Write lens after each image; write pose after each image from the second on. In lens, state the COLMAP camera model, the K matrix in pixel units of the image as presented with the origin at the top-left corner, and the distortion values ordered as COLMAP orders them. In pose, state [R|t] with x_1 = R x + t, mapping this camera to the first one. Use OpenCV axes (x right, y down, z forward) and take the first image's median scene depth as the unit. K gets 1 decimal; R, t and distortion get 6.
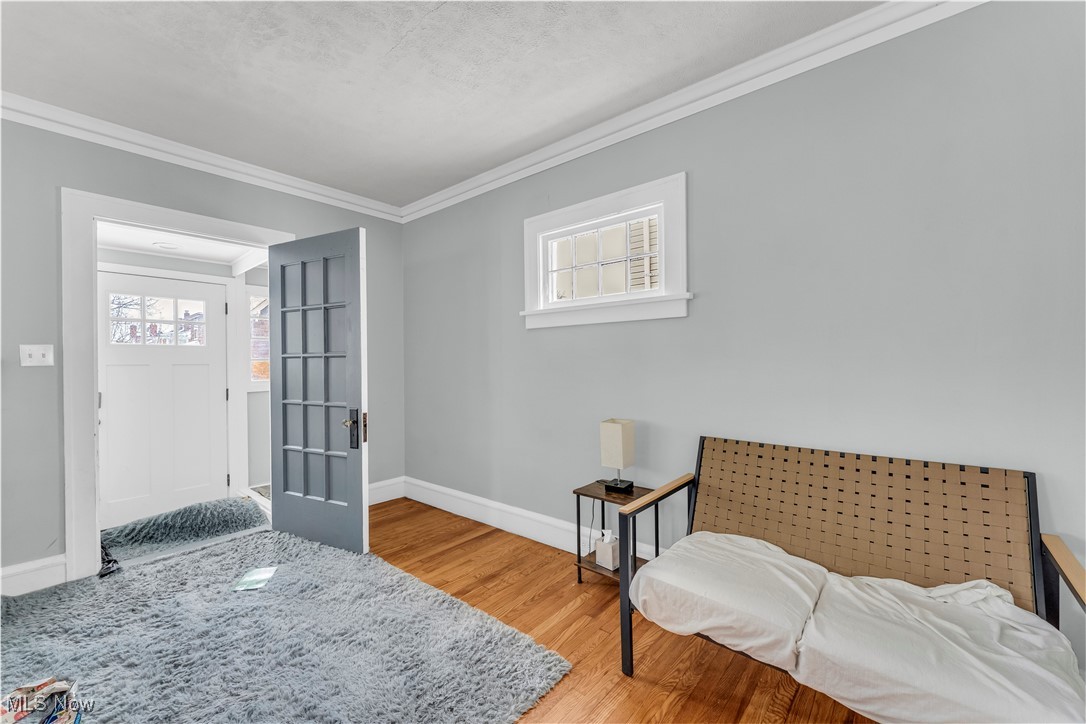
lens RADIAL K [[431.8, 0, 543.0], [0, 431.8, 362.0], [0, 0, 1]] dist [-0.002111, -0.000355]
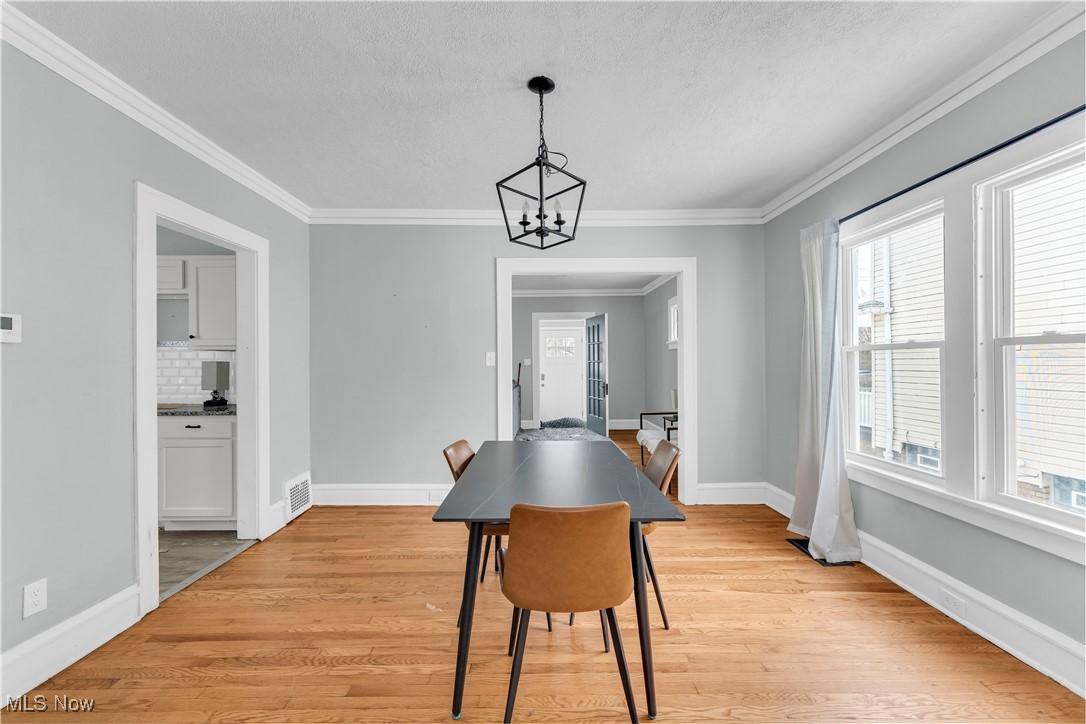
lens RADIAL K [[431.8, 0, 543.0], [0, 431.8, 362.0], [0, 0, 1]] dist [-0.002111, -0.000355]
pose [[0.655069, 0.003038, -0.755563, 1.415238], [0.004486, 0.999959, 0.007910, -0.039691], [0.755556, -0.008571, 0.655028, -1.090646]]
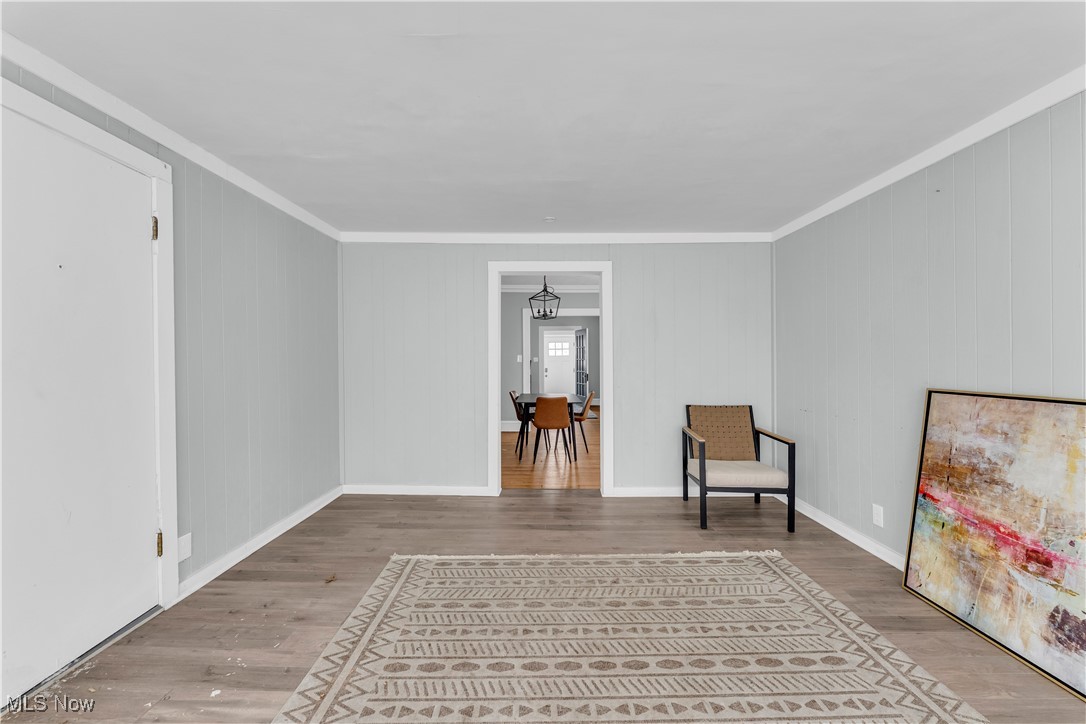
lens RADIAL K [[431.8, 0, 543.0], [0, 431.8, 362.0], [0, 0, 1]] dist [-0.002111, -0.000355]
pose [[0.647520, 0.009982, -0.761983, 2.588089], [0.002986, 0.999873, 0.015635, -0.062682], [0.762043, -0.012400, 0.647408, -2.091858]]
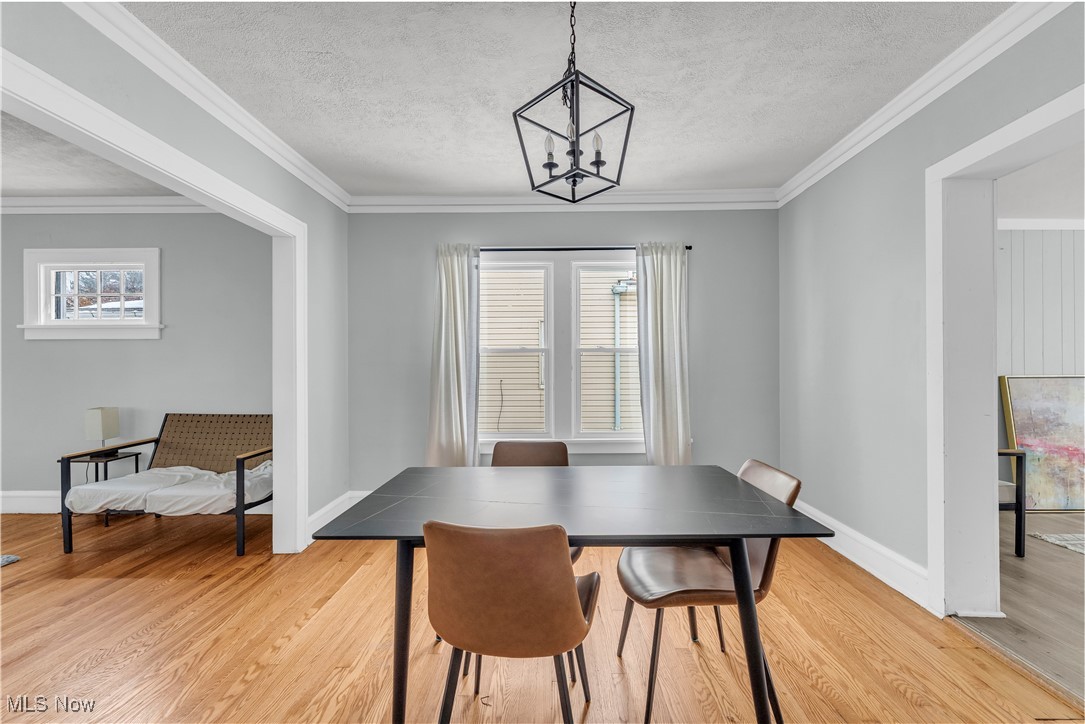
lens RADIAL K [[430.4, 0, 541.9], [0, 430.4, 363.1], [0, 0, 1]] dist [-0.001974, -0.000571]
pose [[0.772565, 0.008311, 0.634881, 0.373803], [-0.005578, 0.999965, -0.006302, -0.013479], [-0.634911, 0.001327, 0.772584, -0.993197]]
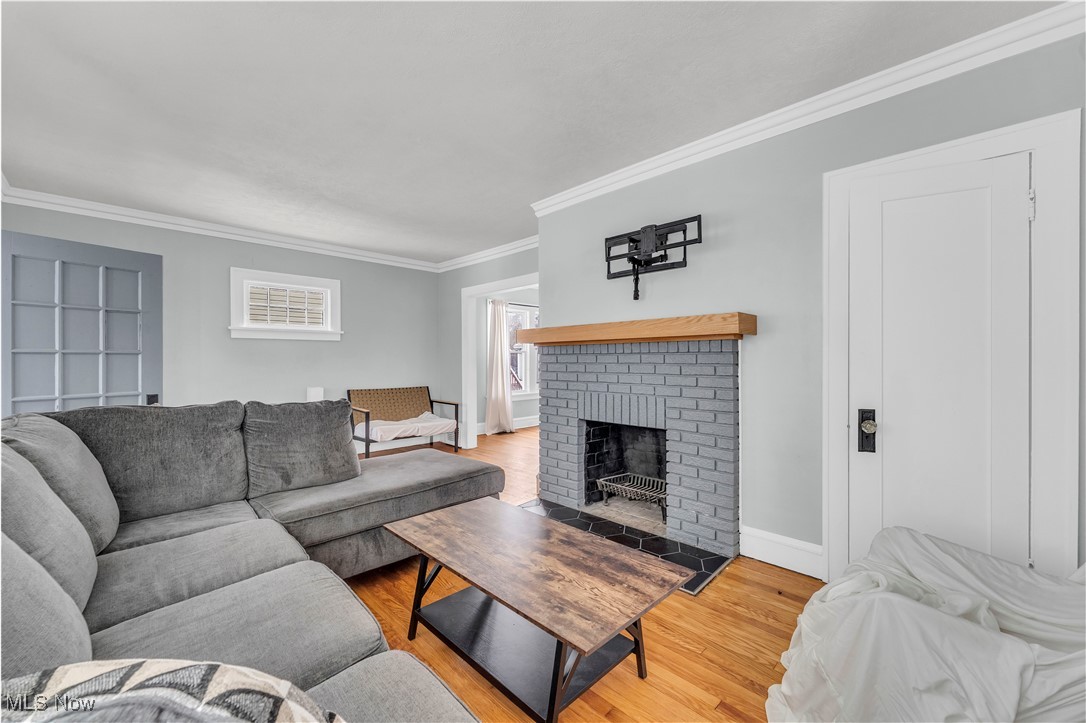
lens RADIAL K [[431.8, 0, 543.0], [0, 431.8, 361.5], [0, 0, 1]] dist [-0.002111, -0.000355]
pose [[0.073876, 0.002435, 0.997264, -1.752950], [-0.003019, 0.999993, -0.002218, 0.009541], [-0.997263, -0.002847, 0.073883, -0.260325]]
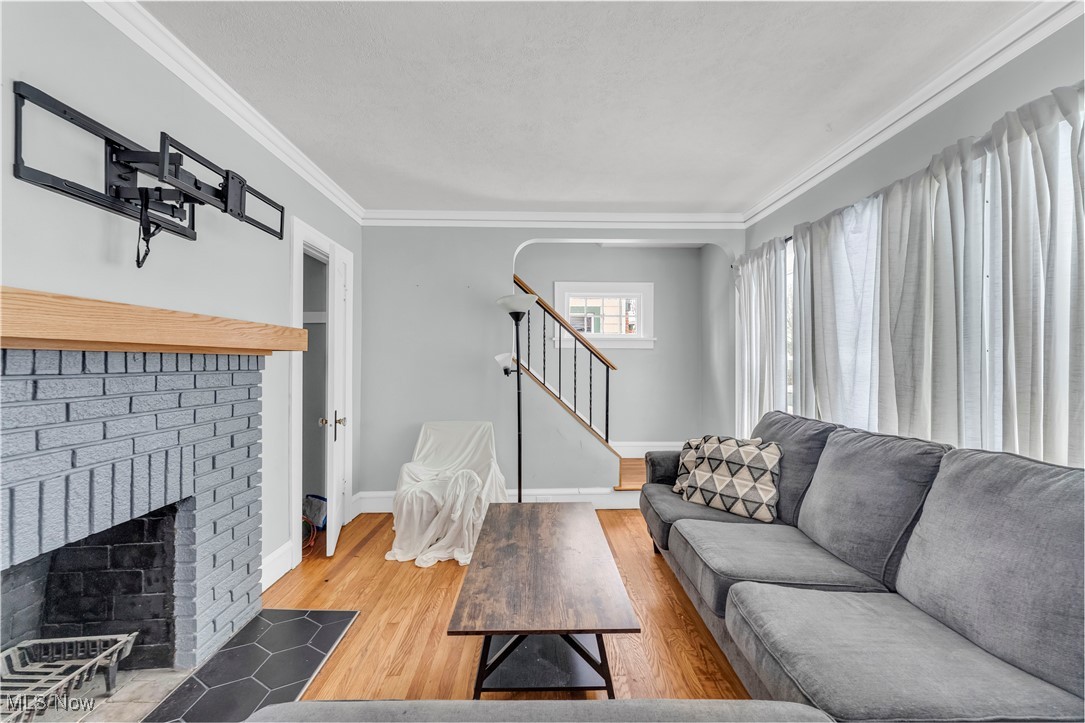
lens RADIAL K [[430.4, 0, 541.9], [0, 430.4, 362.6], [0, 0, 1]] dist [-0.001974, -0.000571]
pose [[-0.746128, 0.007829, -0.665756, -0.550803], [0.009915, 0.999951, 0.000646, -0.026293], [0.665728, -0.006119, -0.746169, 0.405552]]
